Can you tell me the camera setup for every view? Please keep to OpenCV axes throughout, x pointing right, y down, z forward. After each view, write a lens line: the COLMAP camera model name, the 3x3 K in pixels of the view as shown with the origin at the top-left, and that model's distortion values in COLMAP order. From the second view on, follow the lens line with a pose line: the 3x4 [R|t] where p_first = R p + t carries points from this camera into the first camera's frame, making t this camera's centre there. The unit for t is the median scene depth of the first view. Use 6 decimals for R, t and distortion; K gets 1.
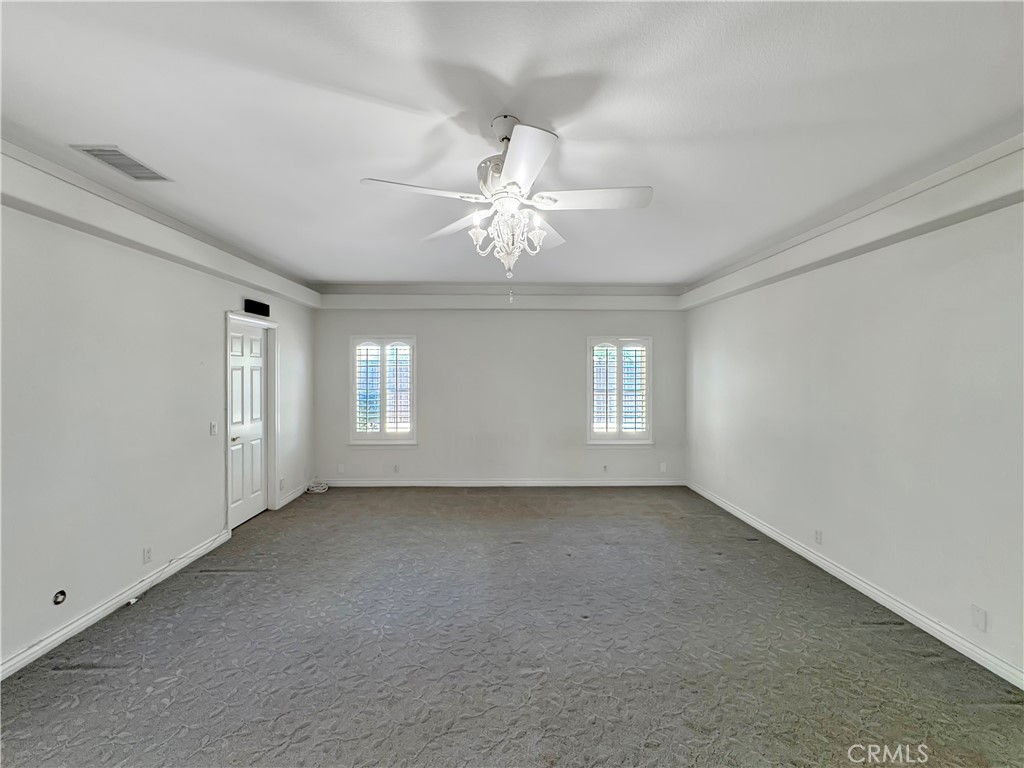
lens RADIAL K [[413.7, 0, 510.9], [0, 413.7, 378.1], [0, 0, 1]] dist [-0.003972, 0.000753]
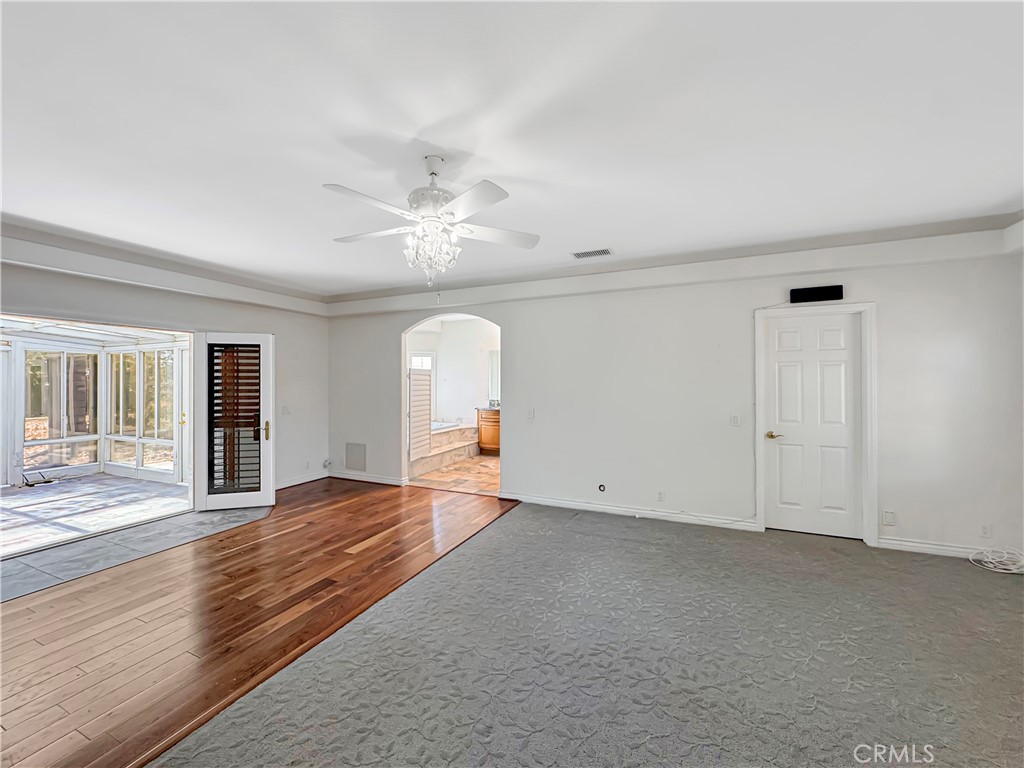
lens RADIAL K [[413.7, 0, 511.1], [0, 413.7, 374.6], [0, 0, 1]] dist [-0.003972, 0.000753]
pose [[-0.442558, -0.015710, -0.896602, 0.433791], [-0.009225, 0.999873, -0.012966, 0.017697], [0.896692, 0.002533, -0.442647, 0.773326]]
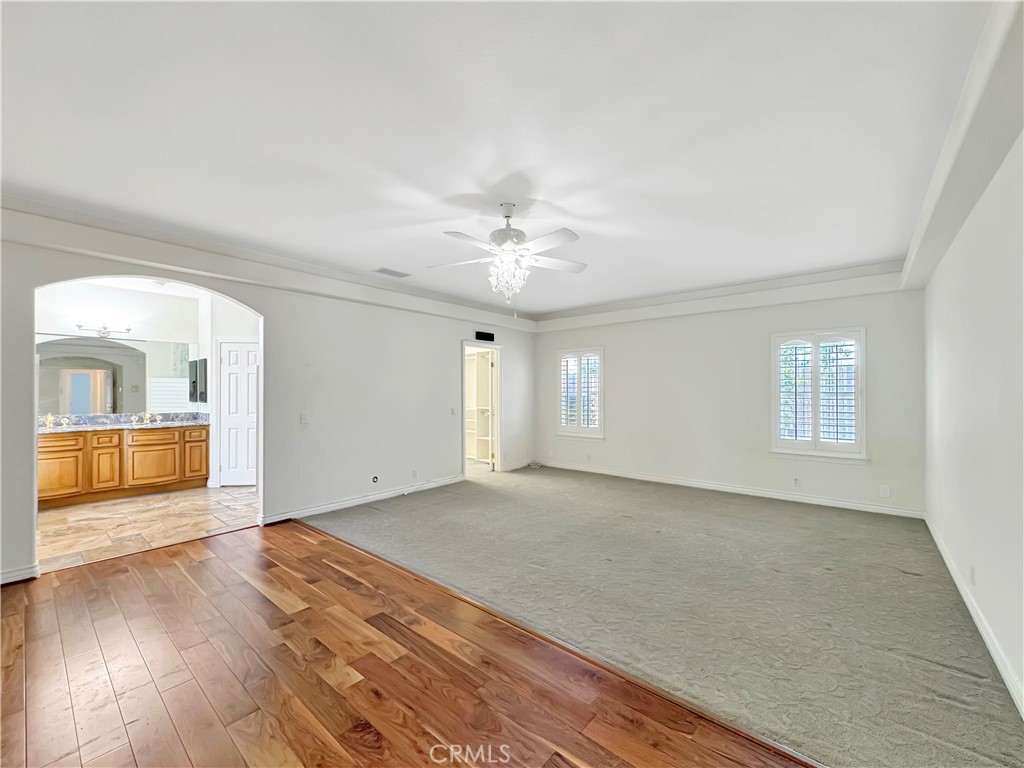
lens RADIAL K [[413.7, 0, 517.1], [0, 413.7, 393.3], [0, 0, 1]] dist [-0.003972, 0.000753]
pose [[0.753626, -0.001415, -0.657302, 0.464779], [-0.004256, 0.999966, -0.007032, 0.049672], [0.657290, 0.008097, 0.753594, -0.075277]]
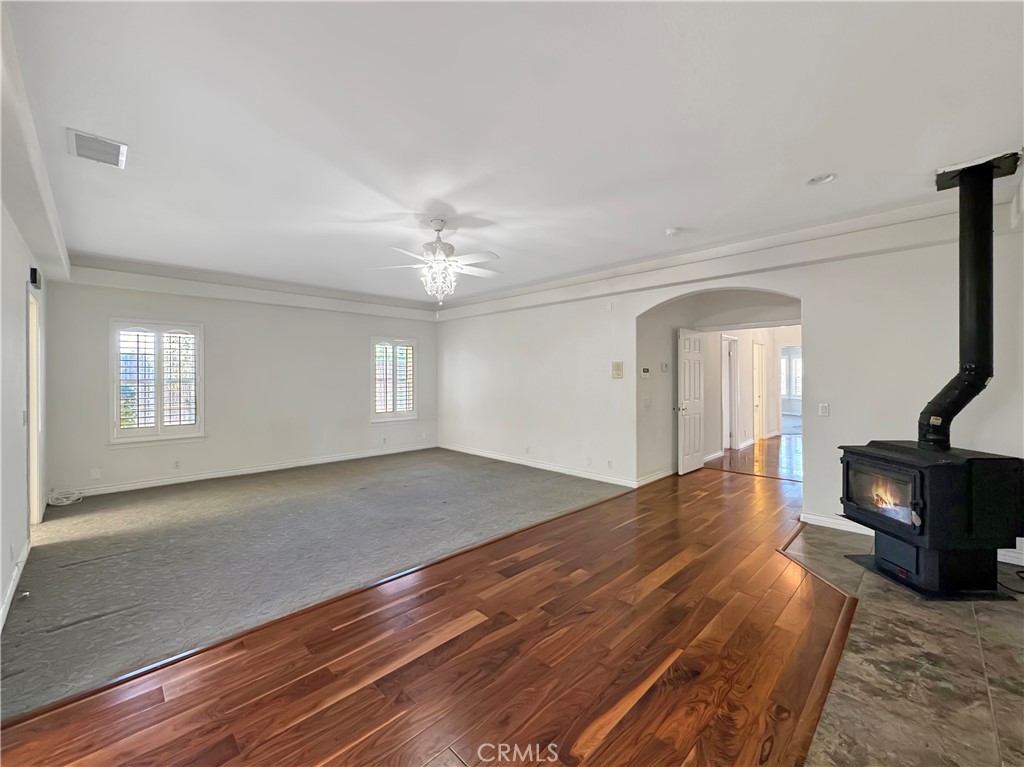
lens RADIAL K [[413.7, 0, 510.8], [0, 413.7, 378.8], [0, 0, 1]] dist [-0.003972, 0.000753]
pose [[0.728936, -0.006845, 0.684547, -0.465066], [0.011134, 0.999936, -0.001857, 0.044281], [-0.684491, 0.008975, 0.728966, -0.257169]]
